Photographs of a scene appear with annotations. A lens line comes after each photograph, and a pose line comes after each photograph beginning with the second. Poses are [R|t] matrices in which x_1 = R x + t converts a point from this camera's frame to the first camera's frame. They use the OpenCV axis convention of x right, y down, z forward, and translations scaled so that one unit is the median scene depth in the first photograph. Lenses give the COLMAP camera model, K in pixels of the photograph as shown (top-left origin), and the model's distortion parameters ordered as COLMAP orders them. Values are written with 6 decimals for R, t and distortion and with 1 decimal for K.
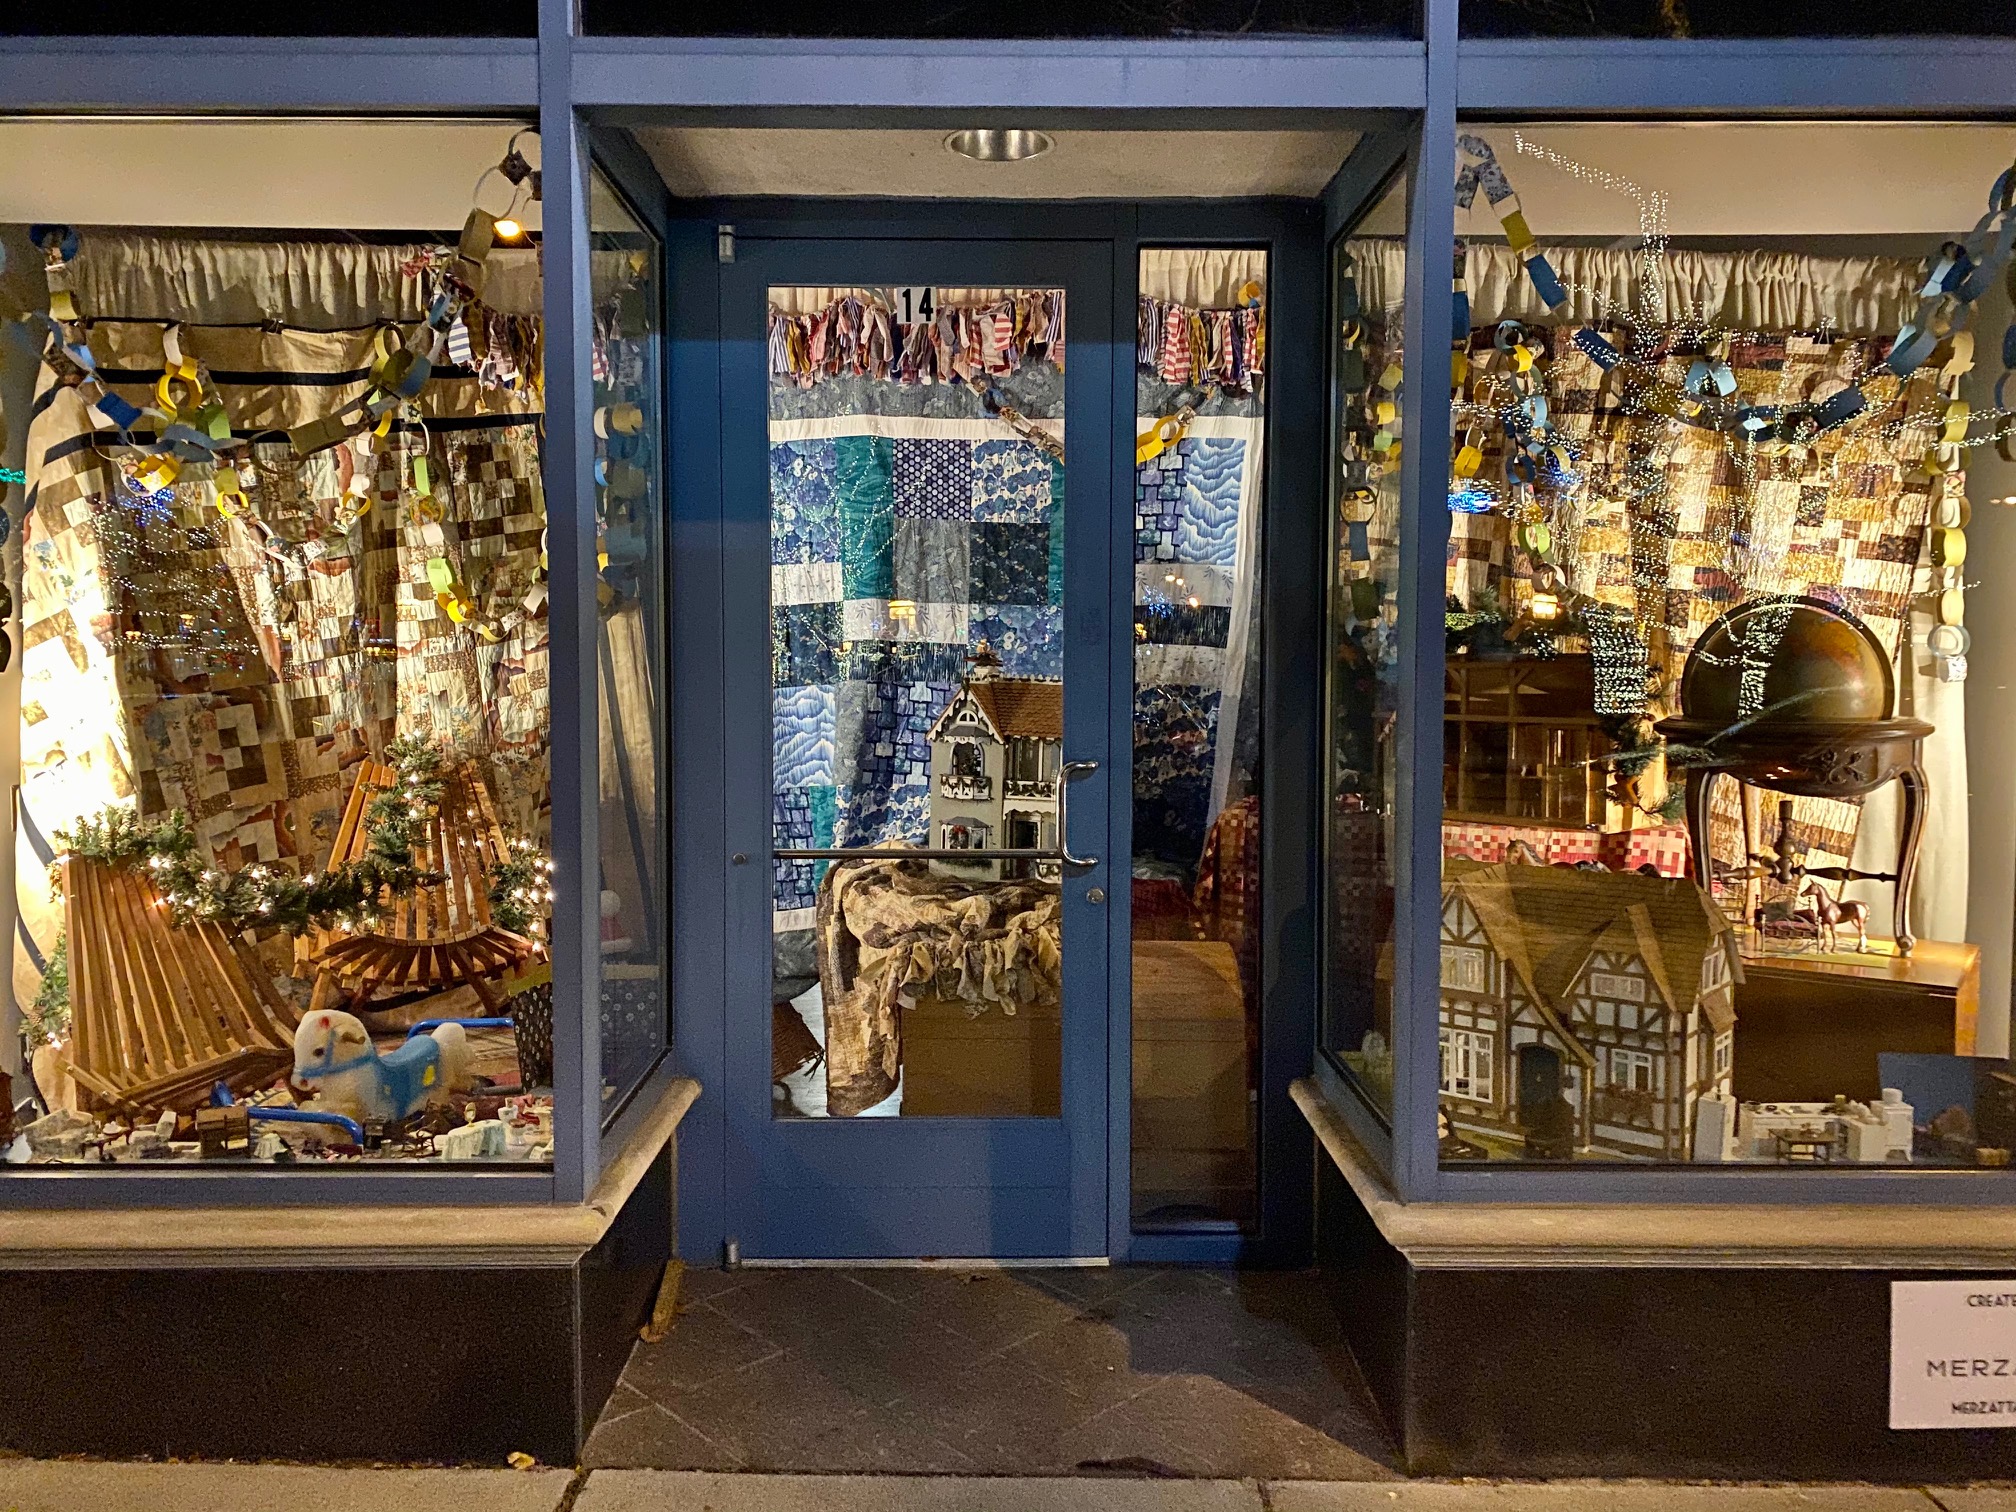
lens RADIAL K [[1518.2, 0, 1003.8], [0, 1518.2, 735.8], [0, 0, 1]] dist [0.000083, -0.005507]
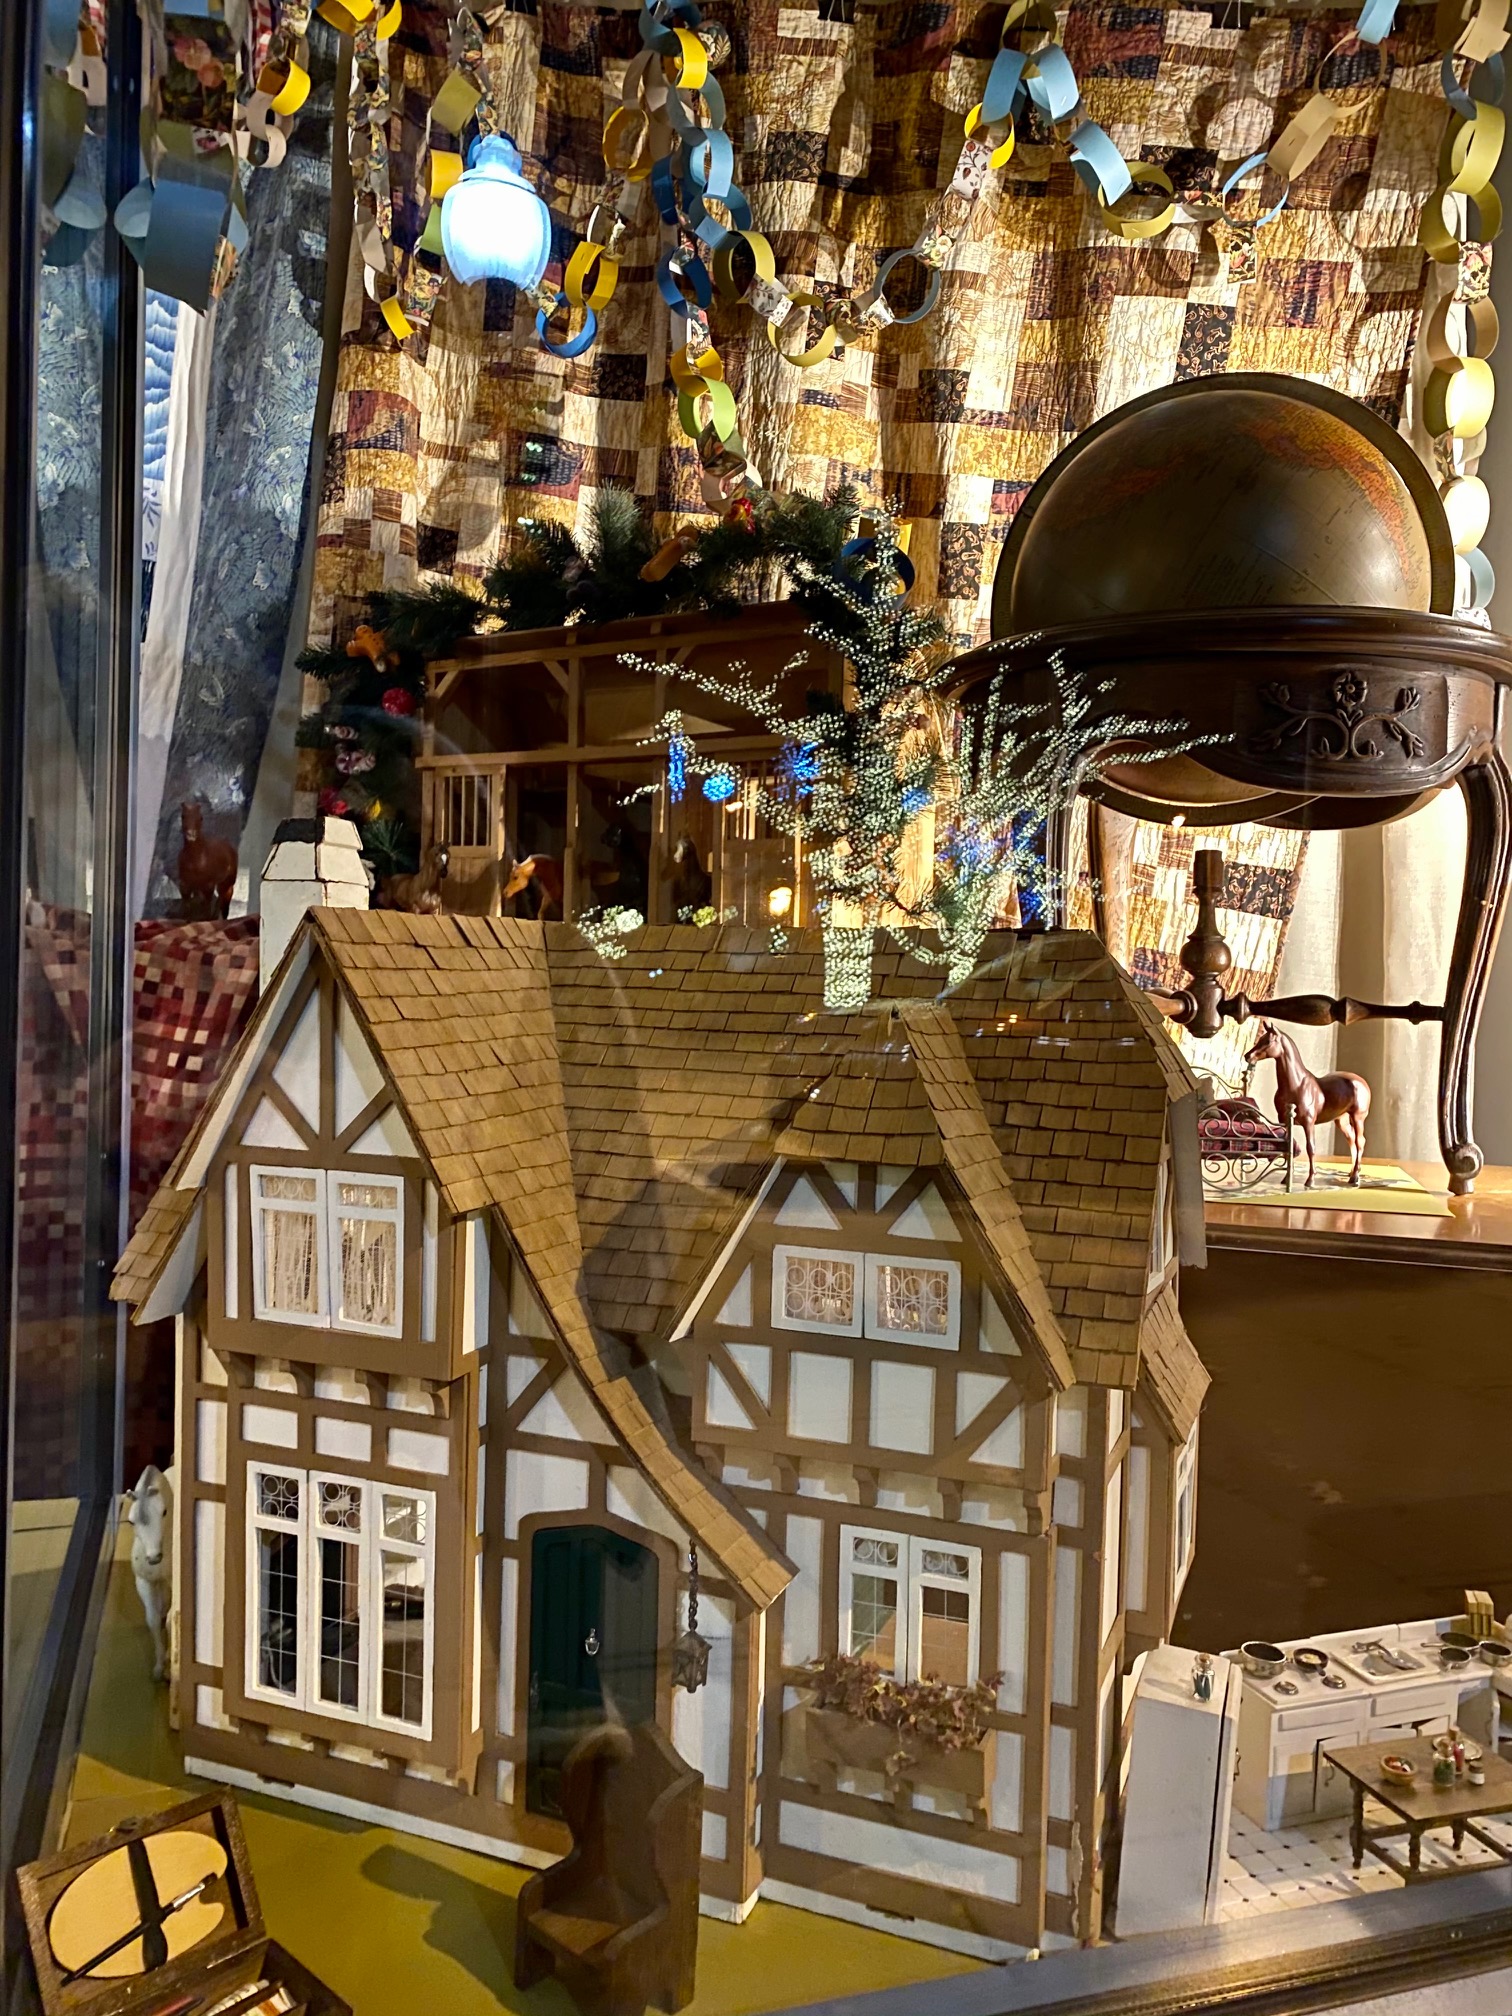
lens RADIAL K [[1521.4, 0, 766.7], [0, 1521.4, 994.5], [0, 0, 1]] dist [0.097762, -0.183049]
pose [[0.944655, 0.019820, 0.327465, 0.293943], [-0.011607, 0.999568, -0.027017, 0.117836], [-0.327859, 0.021721, 0.944477, 0.737603]]
